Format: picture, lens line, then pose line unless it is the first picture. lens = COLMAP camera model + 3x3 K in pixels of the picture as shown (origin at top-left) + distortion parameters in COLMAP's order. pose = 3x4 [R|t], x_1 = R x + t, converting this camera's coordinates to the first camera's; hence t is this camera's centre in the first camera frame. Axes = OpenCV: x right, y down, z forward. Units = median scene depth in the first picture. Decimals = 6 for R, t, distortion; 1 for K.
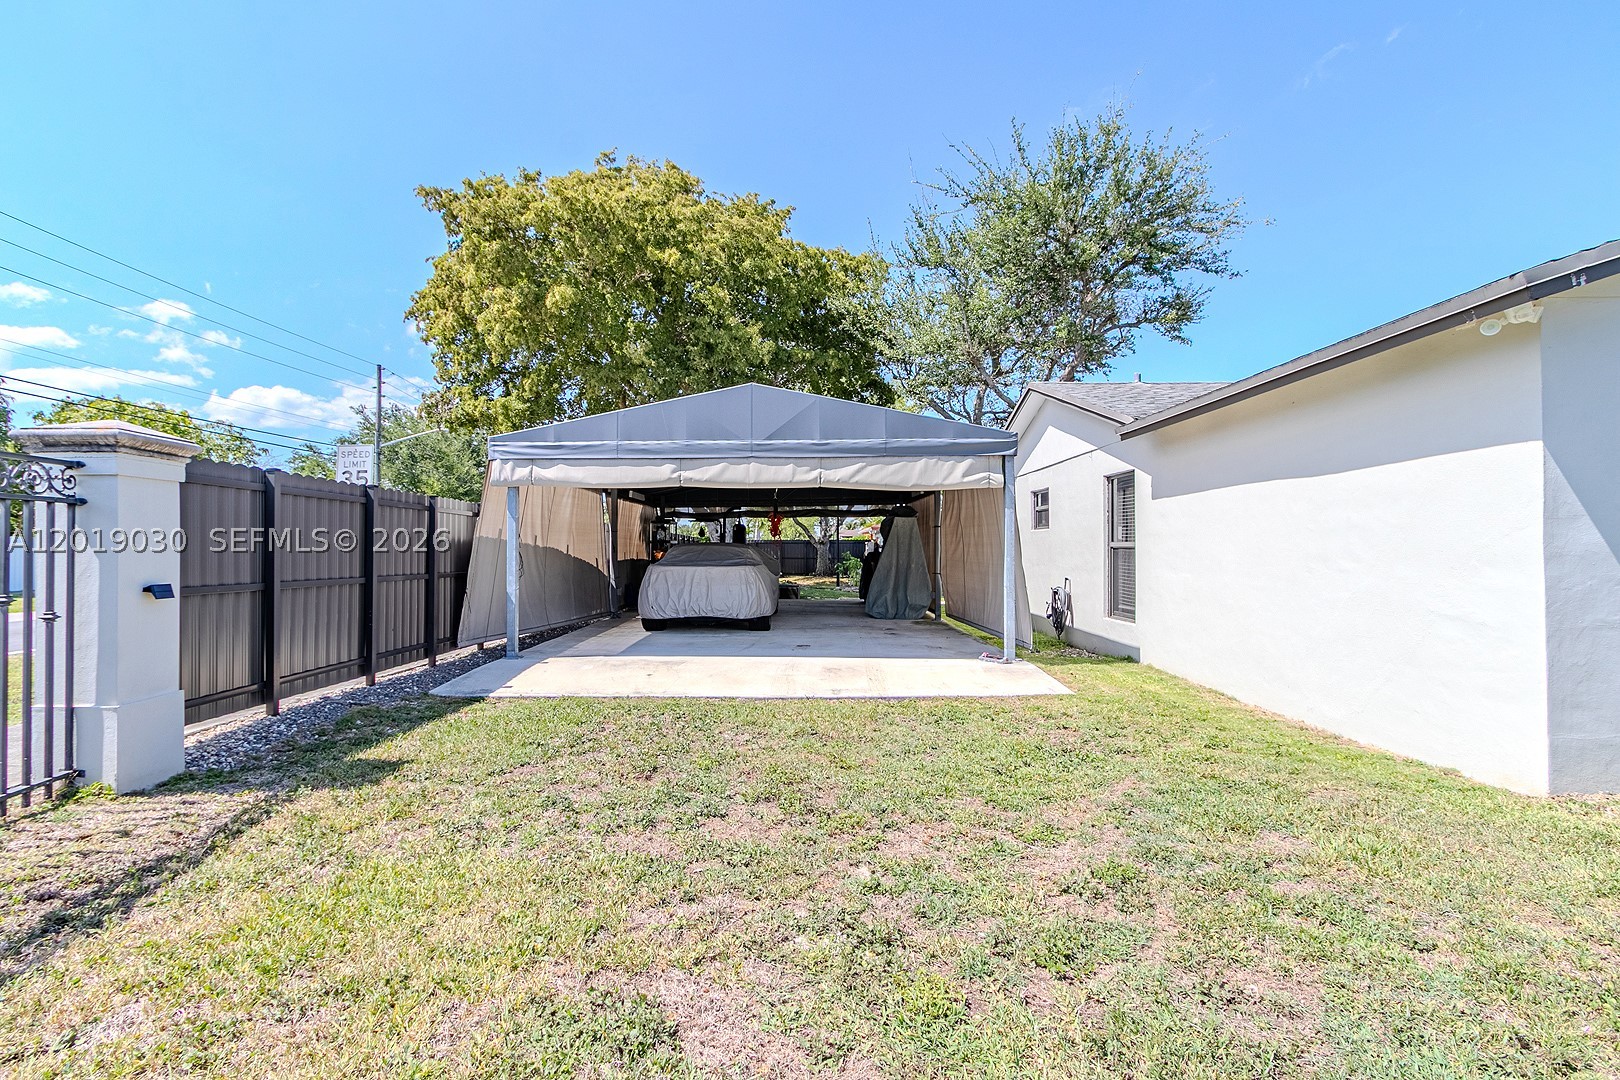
lens RADIAL K [[743.8, 0, 813.5], [0, 743.8, 542.0], [0, 0, 1]] dist [0.002861, 0.000013]
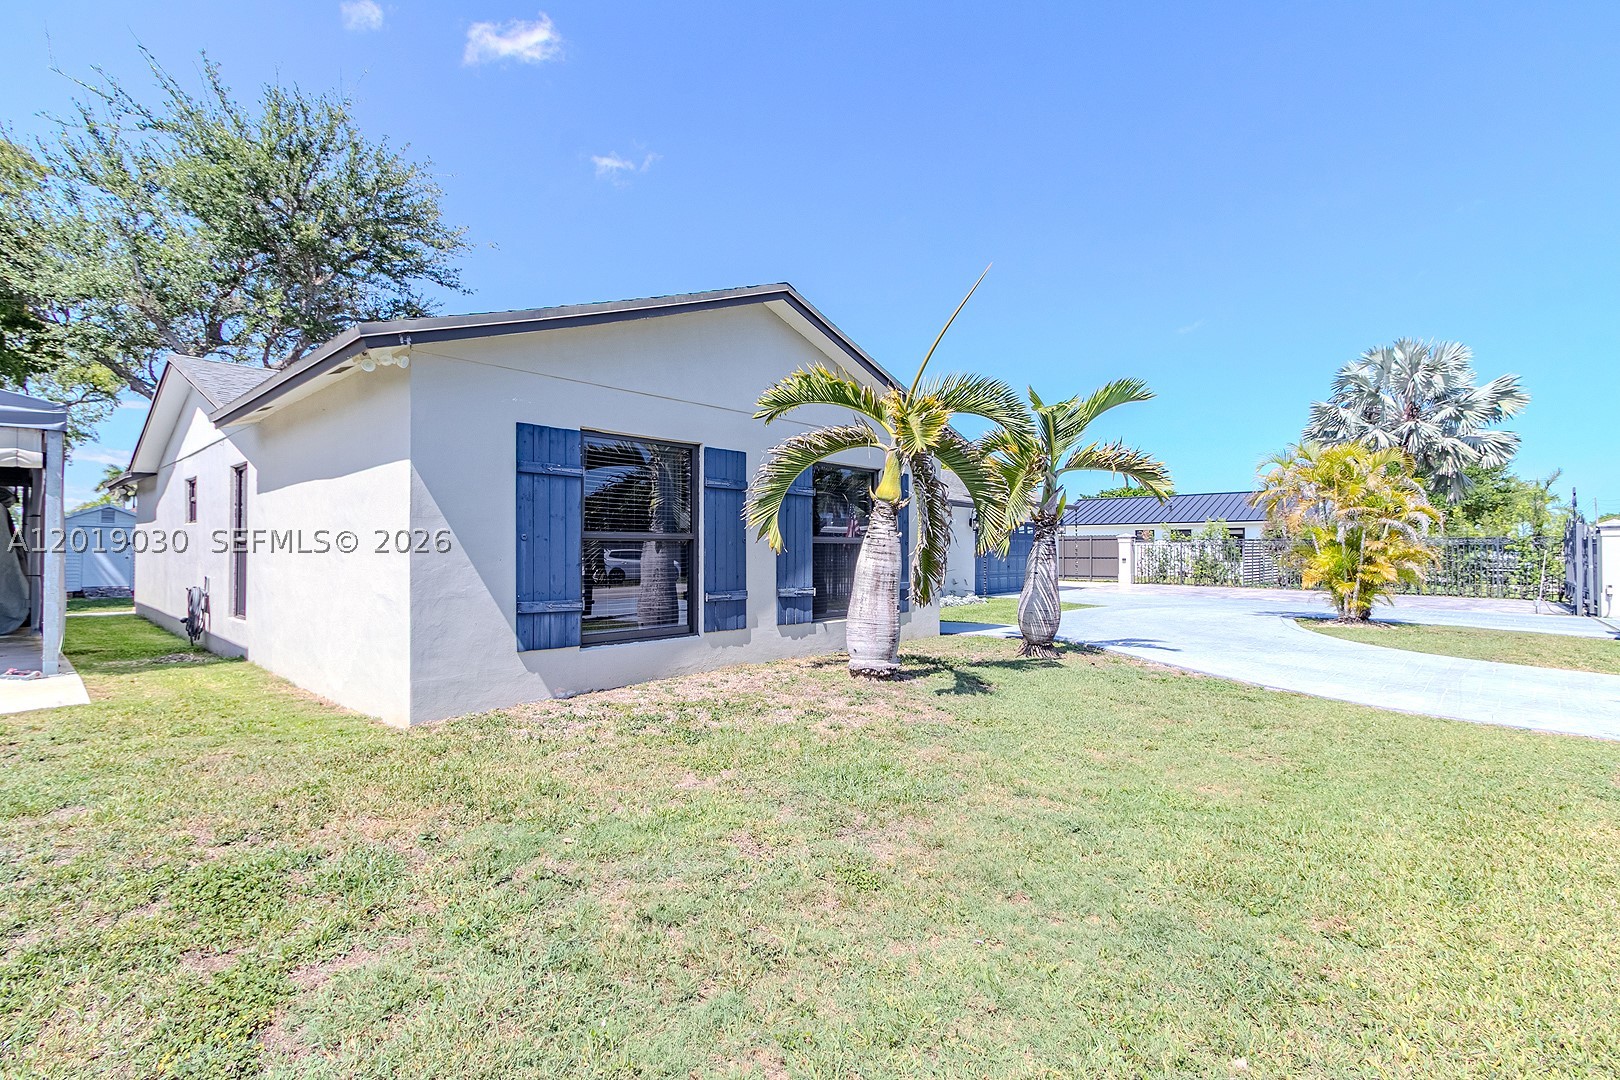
lens RADIAL K [[743.8, 0, 810.5], [0, 743.8, 545.7], [0, 0, 1]] dist [0.002861, 0.000013]
pose [[0.691388, 0.011460, 0.722393, 0.173104], [-0.011074, 0.999925, -0.005264, 0.006184], [-0.722399, -0.004360, 0.691463, -0.142625]]
